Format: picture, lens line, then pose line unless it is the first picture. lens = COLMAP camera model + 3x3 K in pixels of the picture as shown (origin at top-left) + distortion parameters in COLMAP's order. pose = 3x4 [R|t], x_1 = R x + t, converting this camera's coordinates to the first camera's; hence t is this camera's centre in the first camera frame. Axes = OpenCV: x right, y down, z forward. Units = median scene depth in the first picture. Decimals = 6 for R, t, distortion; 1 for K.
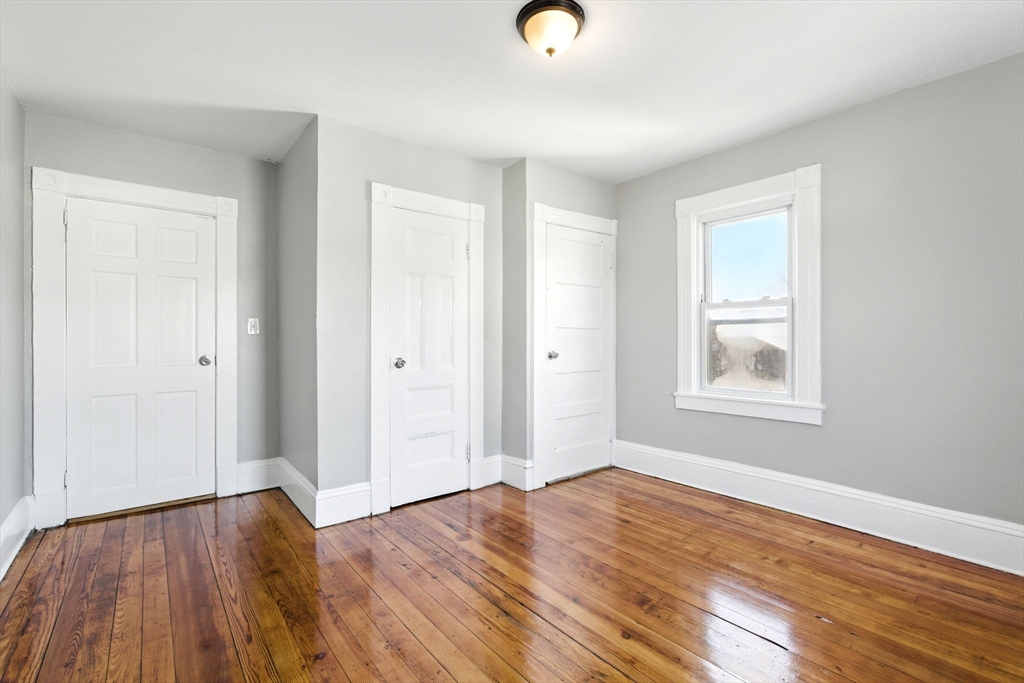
lens RADIAL K [[456.8, 0, 510.2], [0, 456.8, 336.3], [0, 0, 1]] dist [-0.010921, 0.000113]
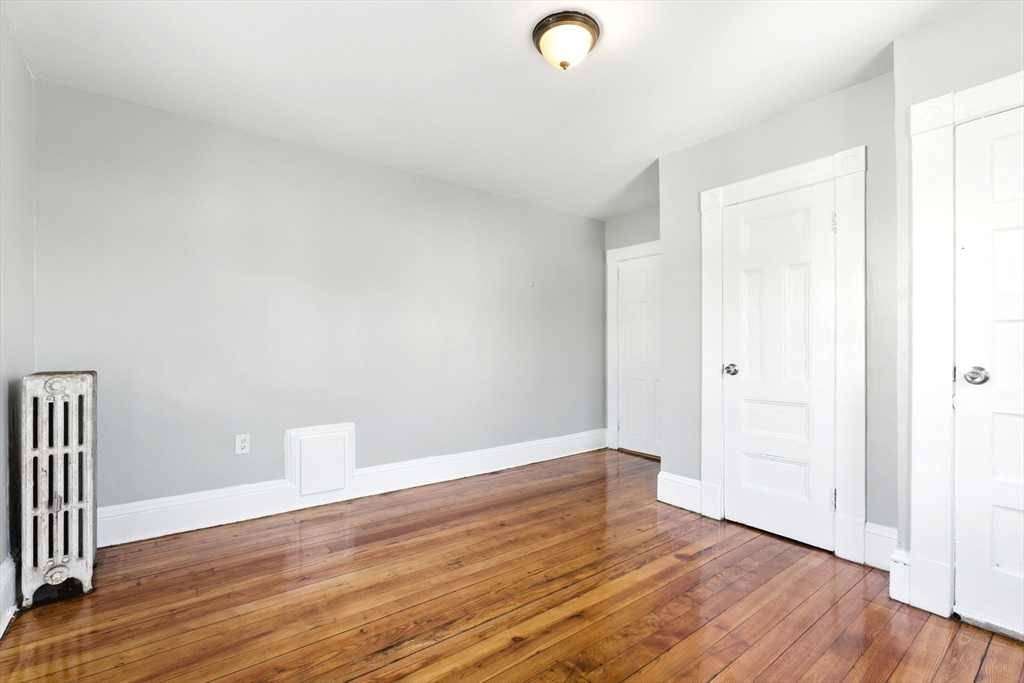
lens RADIAL K [[454.6, 0, 512.9], [0, 454.6, 341.9], [0, 0, 1]] dist [-0.008163, 0.001023]
pose [[-0.018721, -0.003913, -0.999817, 0.732921], [0.004805, 0.999980, -0.004004, 0.003608], [0.999813, -0.004879, -0.018702, 0.590163]]
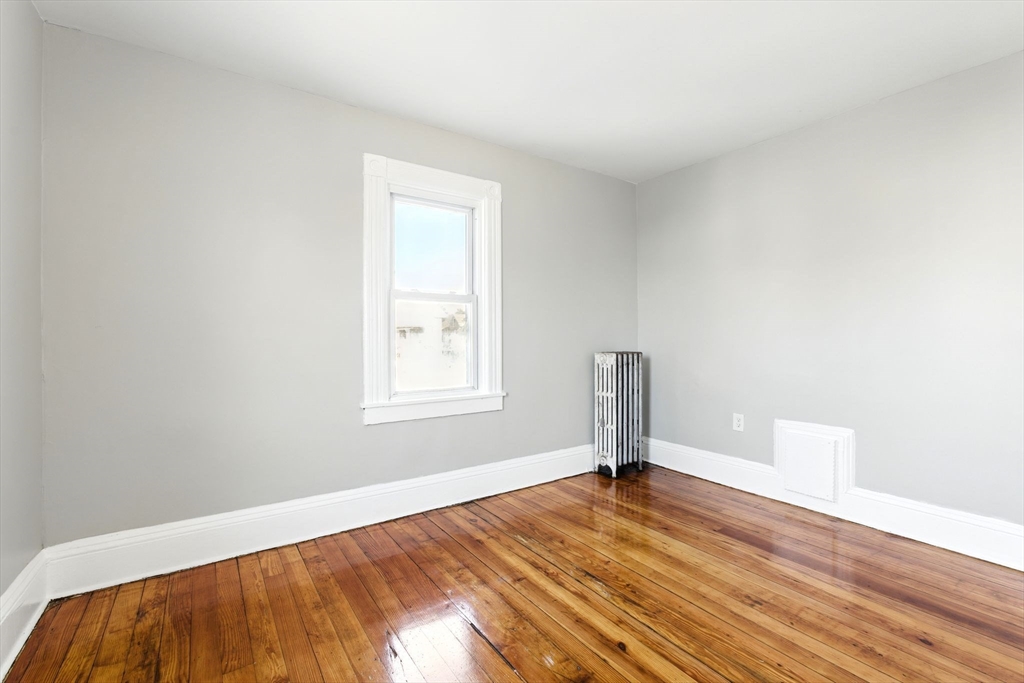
lens RADIAL K [[454.6, 0, 512.9], [0, 454.6, 341.9], [0, 0, 1]] dist [-0.008163, 0.001023]
pose [[-0.997160, 0.004476, 0.075183, 0.238124], [0.004927, 0.999971, 0.005825, 0.009539], [-0.075155, 0.006179, -0.997153, 1.140943]]
